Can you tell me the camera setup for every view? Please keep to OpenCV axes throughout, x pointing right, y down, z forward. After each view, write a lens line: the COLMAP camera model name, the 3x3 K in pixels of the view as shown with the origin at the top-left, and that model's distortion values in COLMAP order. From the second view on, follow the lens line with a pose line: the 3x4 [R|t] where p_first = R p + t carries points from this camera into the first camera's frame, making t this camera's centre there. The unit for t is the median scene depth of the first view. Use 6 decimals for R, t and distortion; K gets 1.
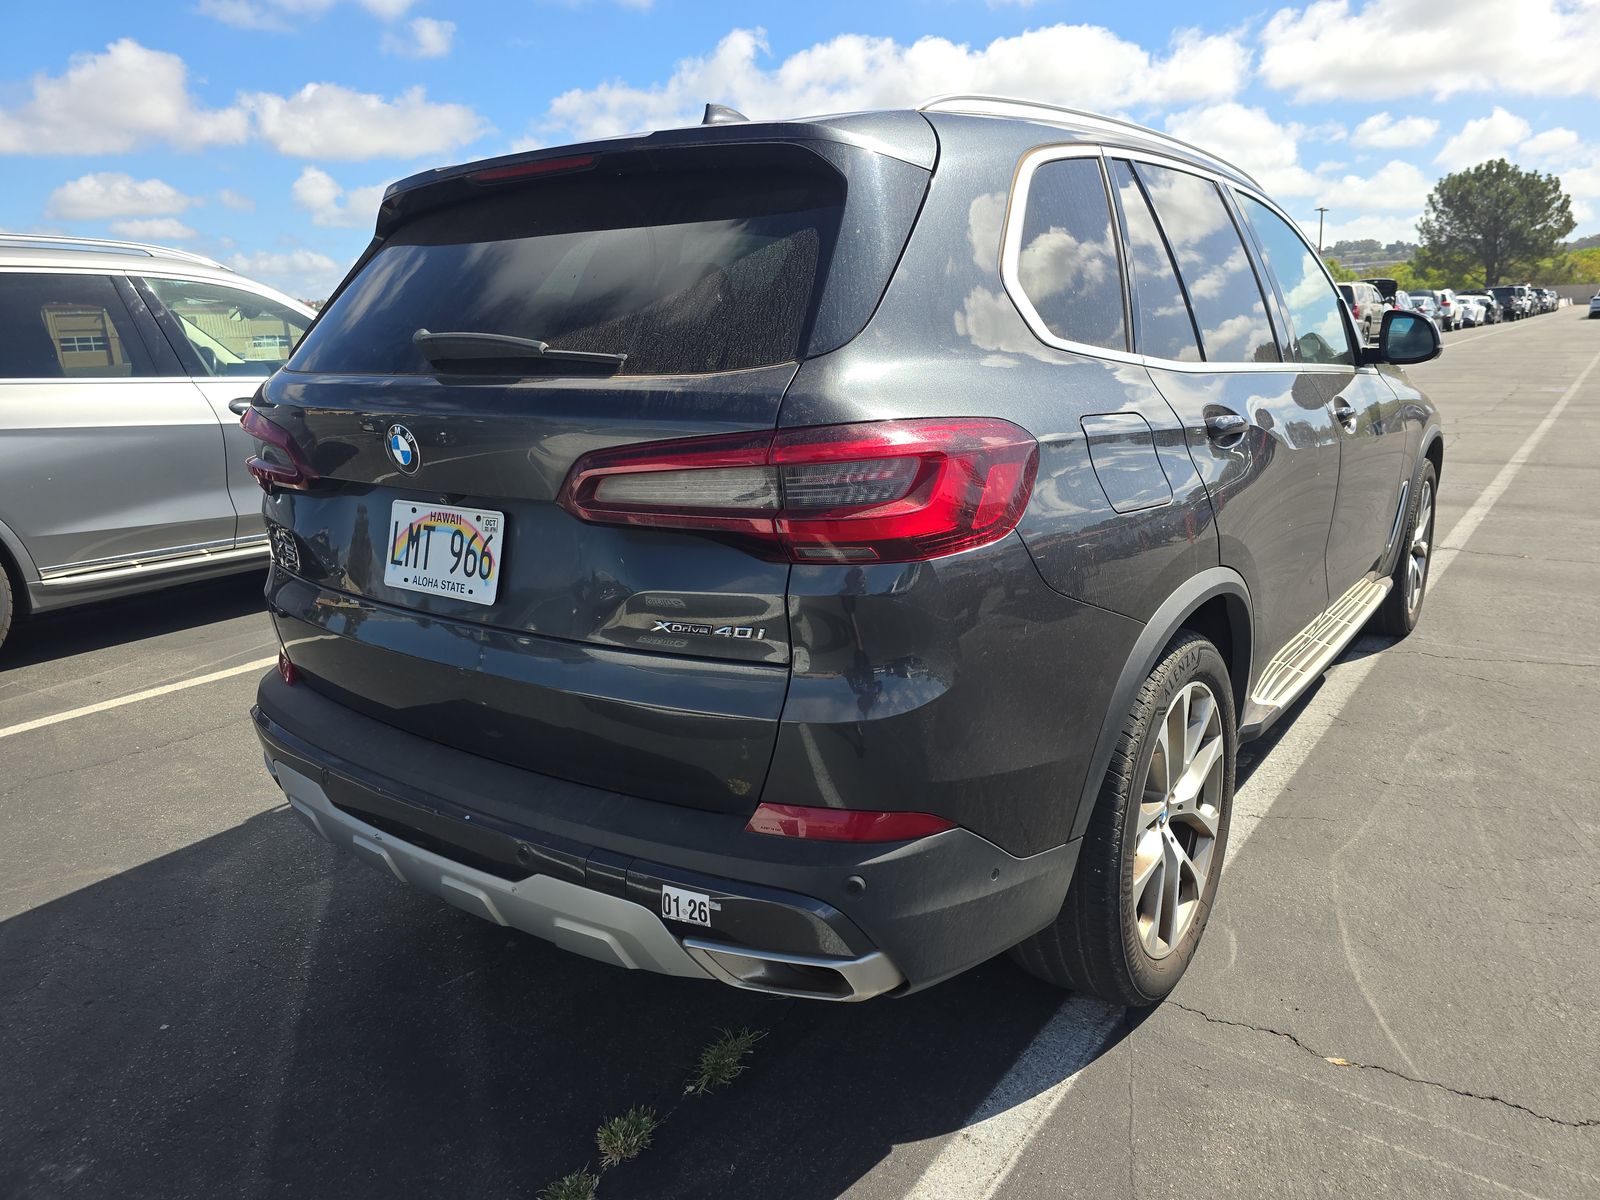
lens RADIAL K [[1093.0, 0, 822.1], [0, 1093.0, 605.8], [0, 0, 1]] dist [0.047376, -0.033345]
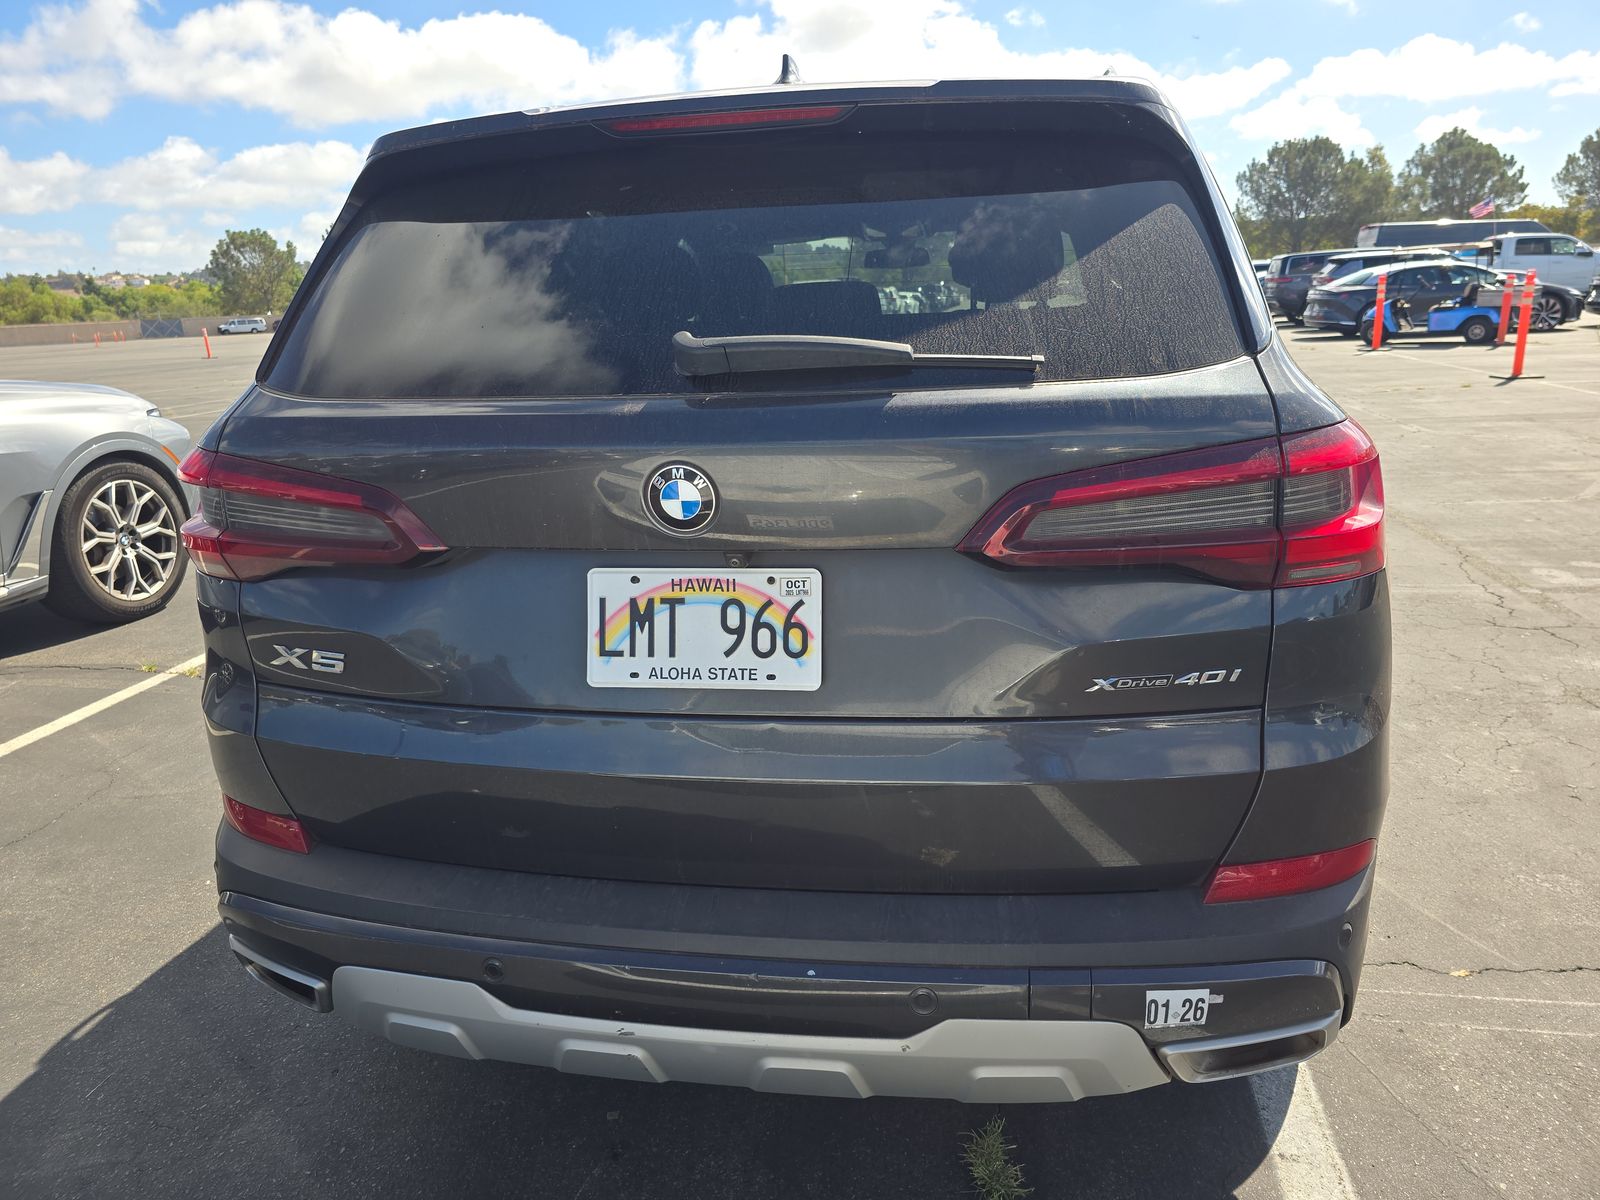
lens RADIAL K [[1093.0, 0, 822.1], [0, 1093.0, 605.8], [0, 0, 1]] dist [0.047376, -0.033345]
pose [[0.898162, -0.127054, 0.420906, -0.578691], [0.124773, 0.991634, 0.033081, -0.079519], [-0.421588, 0.022805, 0.906501, 0.288305]]
